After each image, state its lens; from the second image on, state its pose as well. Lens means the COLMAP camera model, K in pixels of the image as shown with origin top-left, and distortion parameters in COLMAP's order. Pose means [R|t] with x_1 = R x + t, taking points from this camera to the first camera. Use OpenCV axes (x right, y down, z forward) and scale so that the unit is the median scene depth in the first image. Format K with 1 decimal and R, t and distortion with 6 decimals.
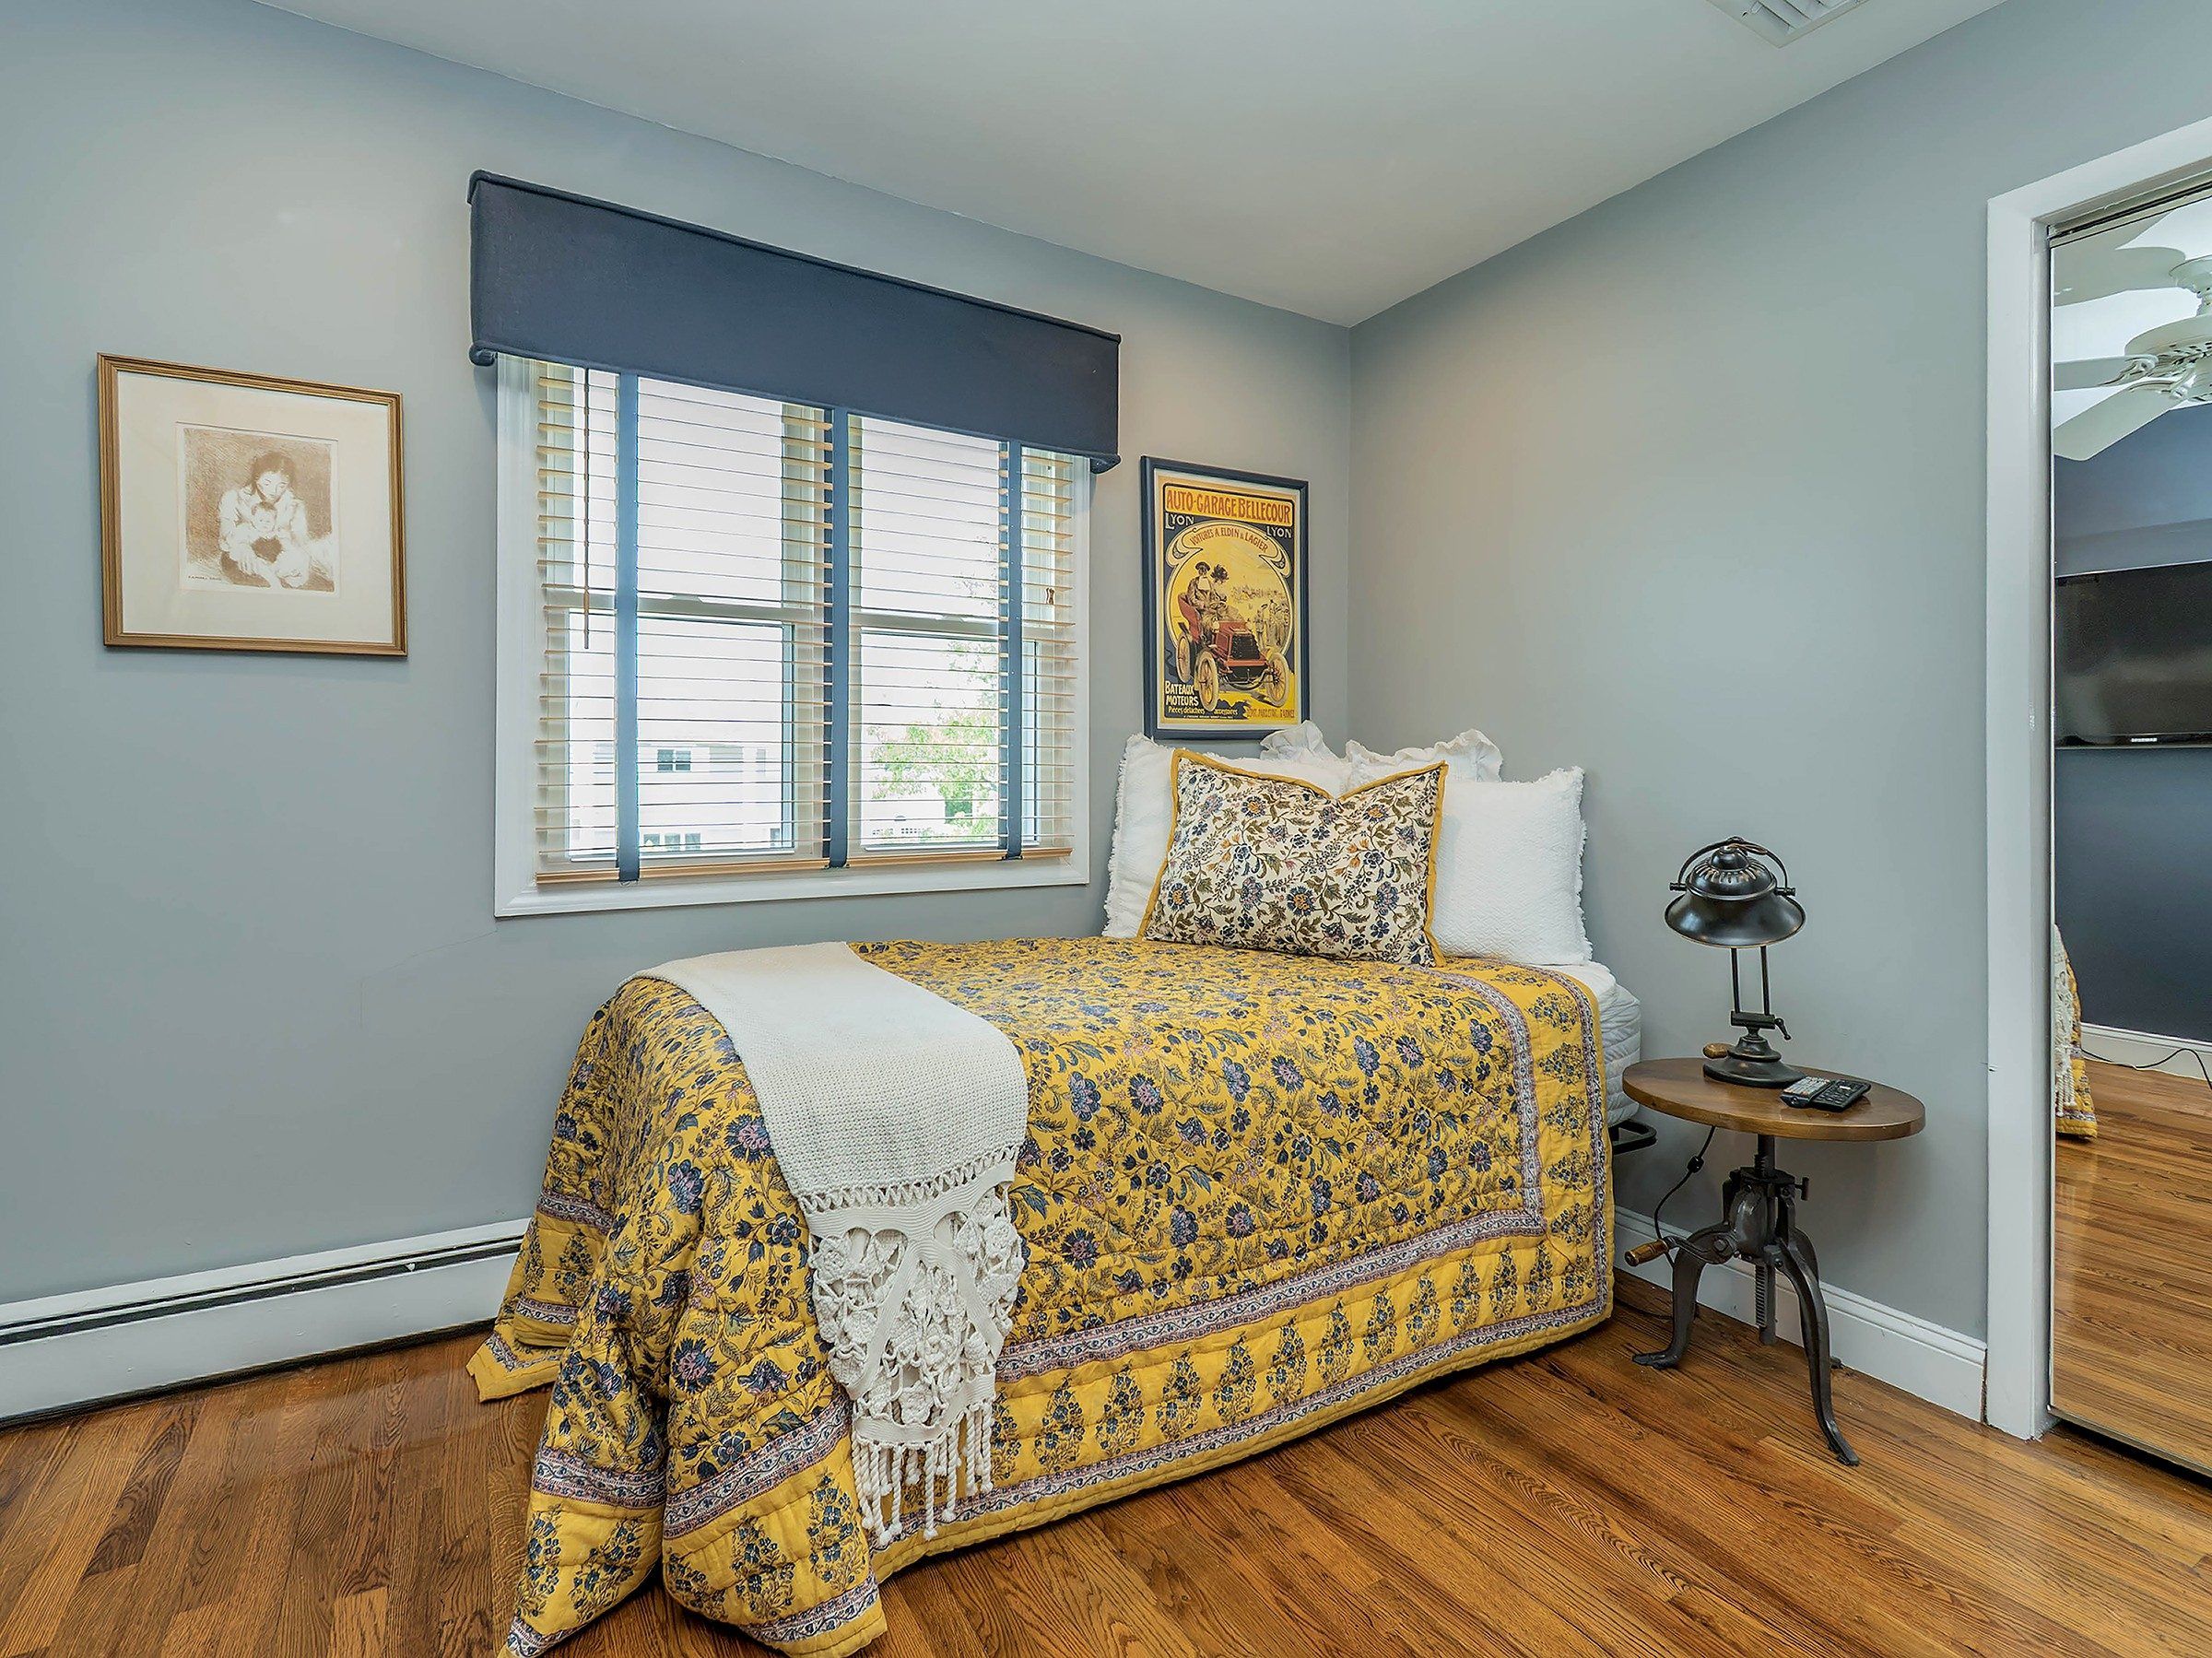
lens RADIAL K [[1113.2, 0, 1105.0], [0, 1113.2, 764.4], [0, 0, 1]] dist [0.000598, -0.001217]
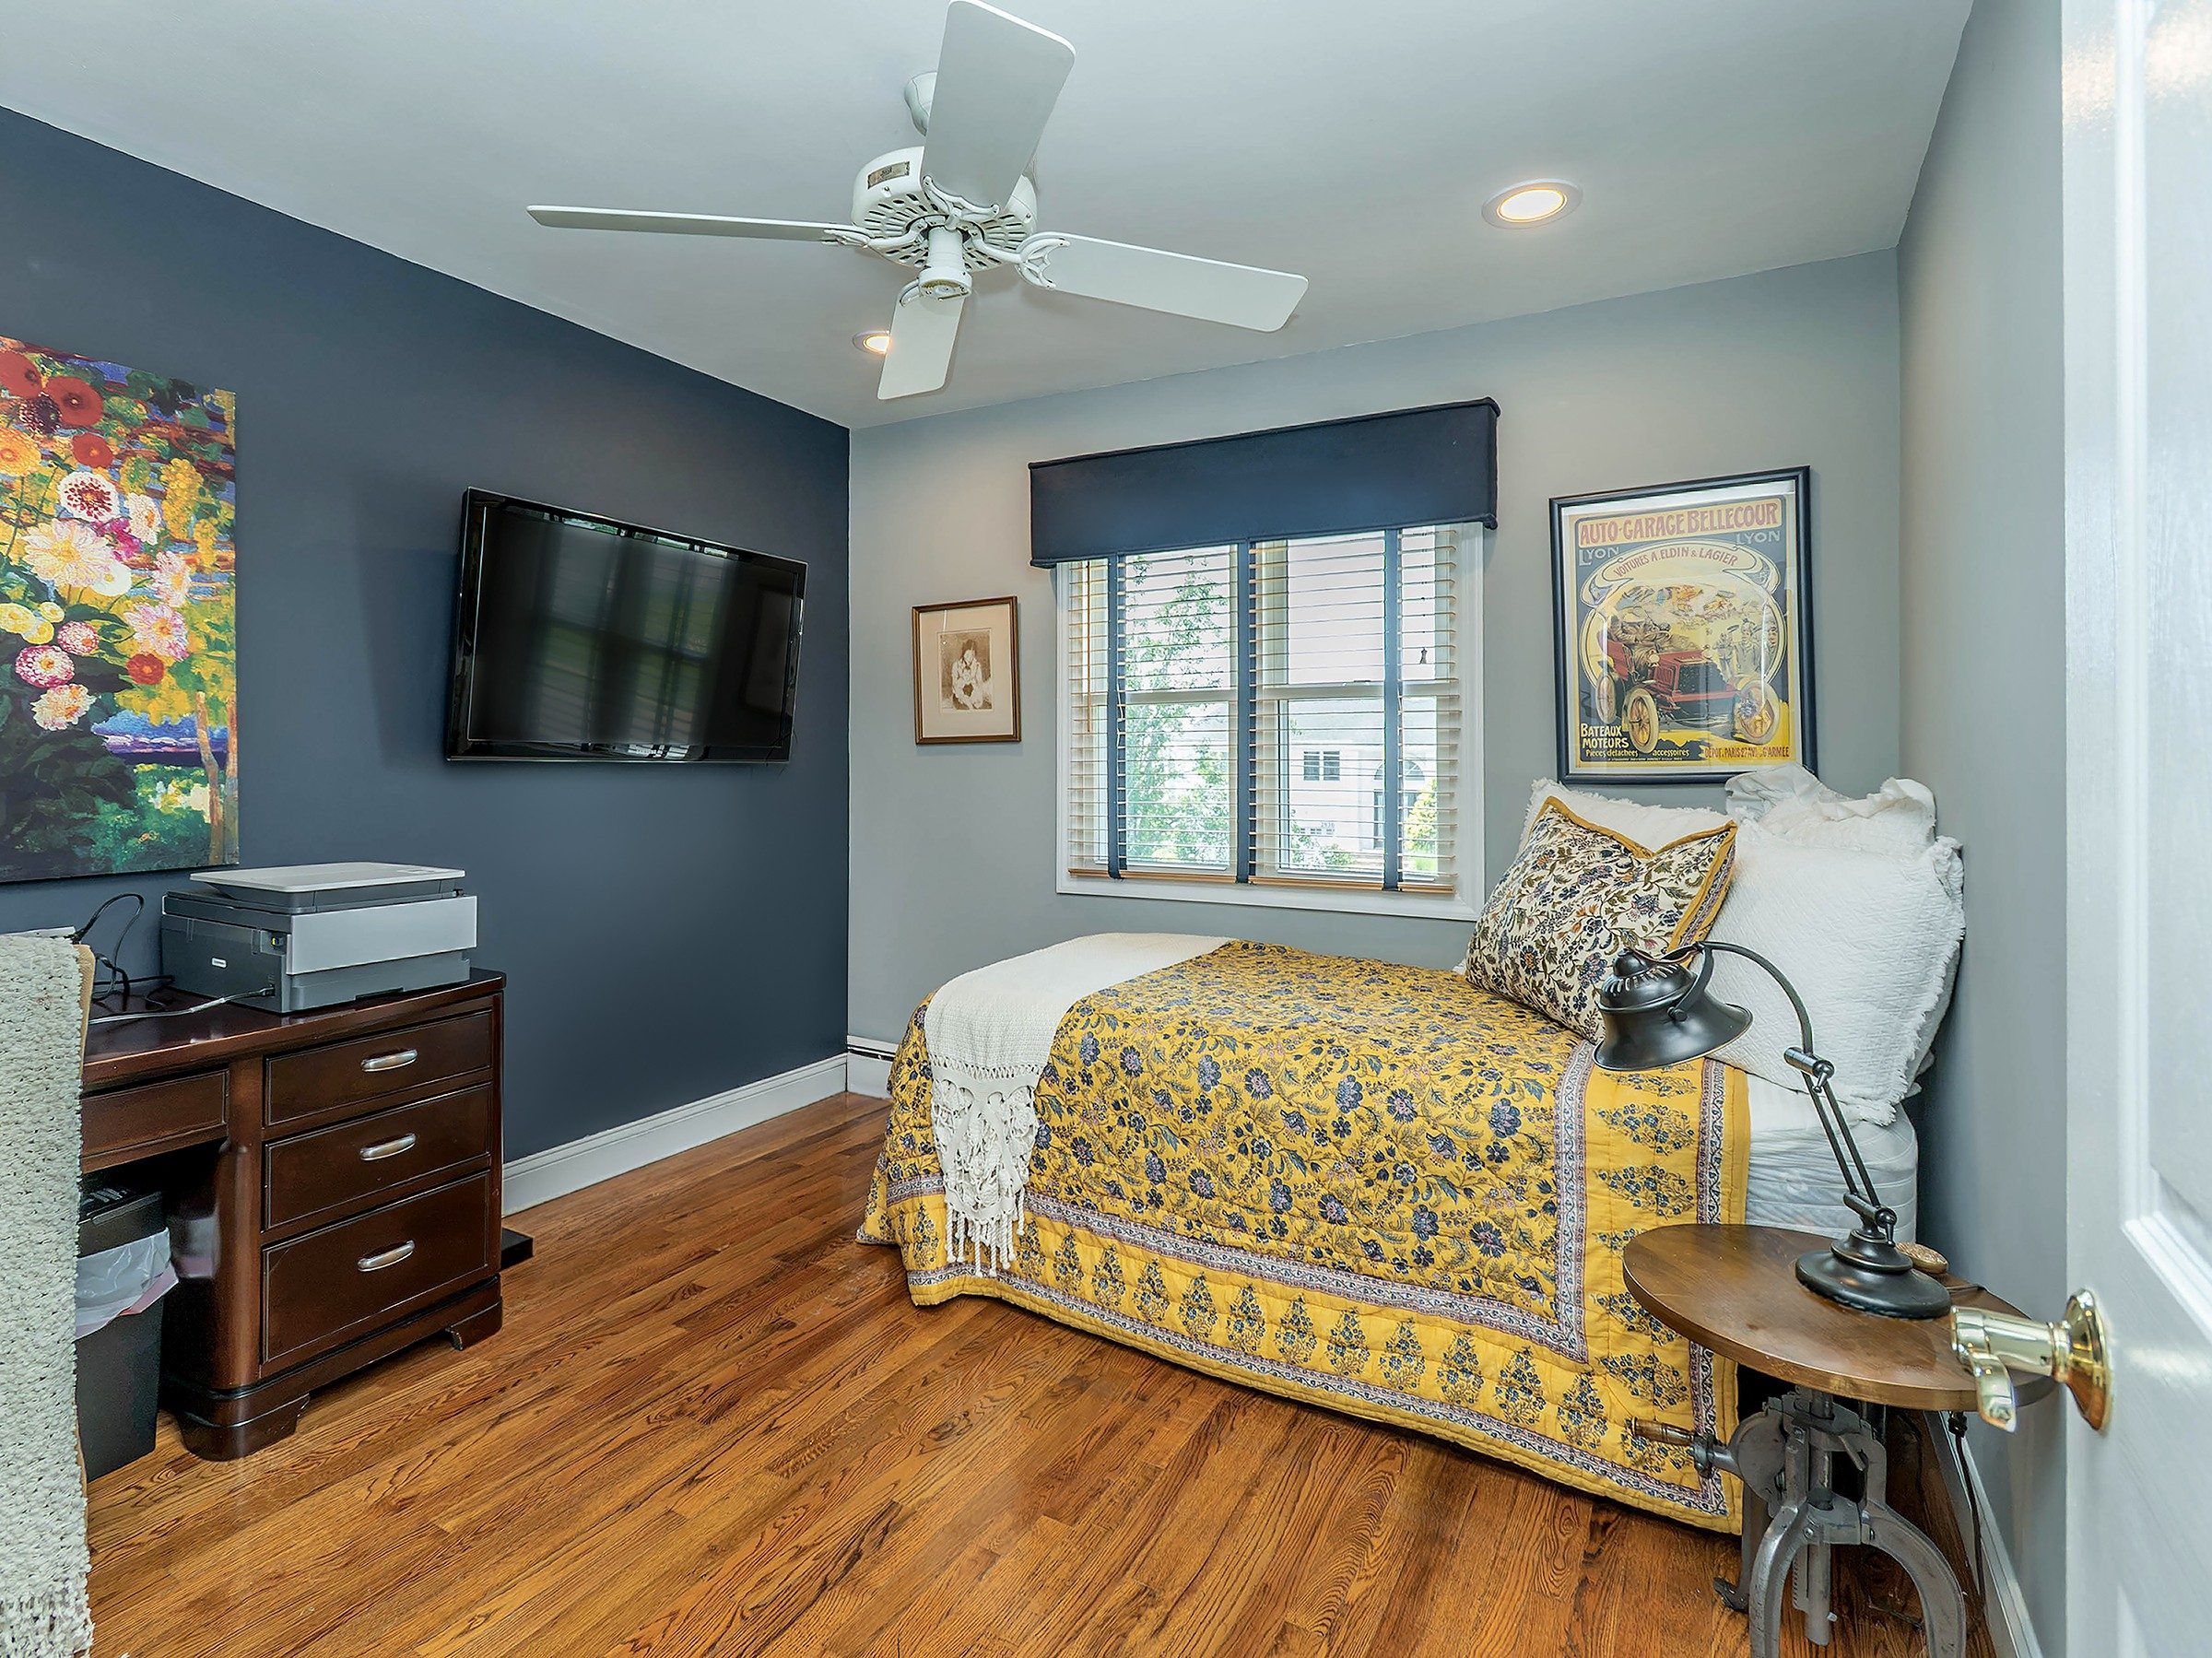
lens RADIAL K [[1113.2, 0, 1105.0], [0, 1113.2, 764.4], [0, 0, 1]] dist [0.000598, -0.001217]
pose [[0.498354, -0.002834, -0.866969, 1.044085], [0.004198, 0.999991, -0.000856, -0.061503], [0.866963, -0.003213, 0.498361, 0.241388]]
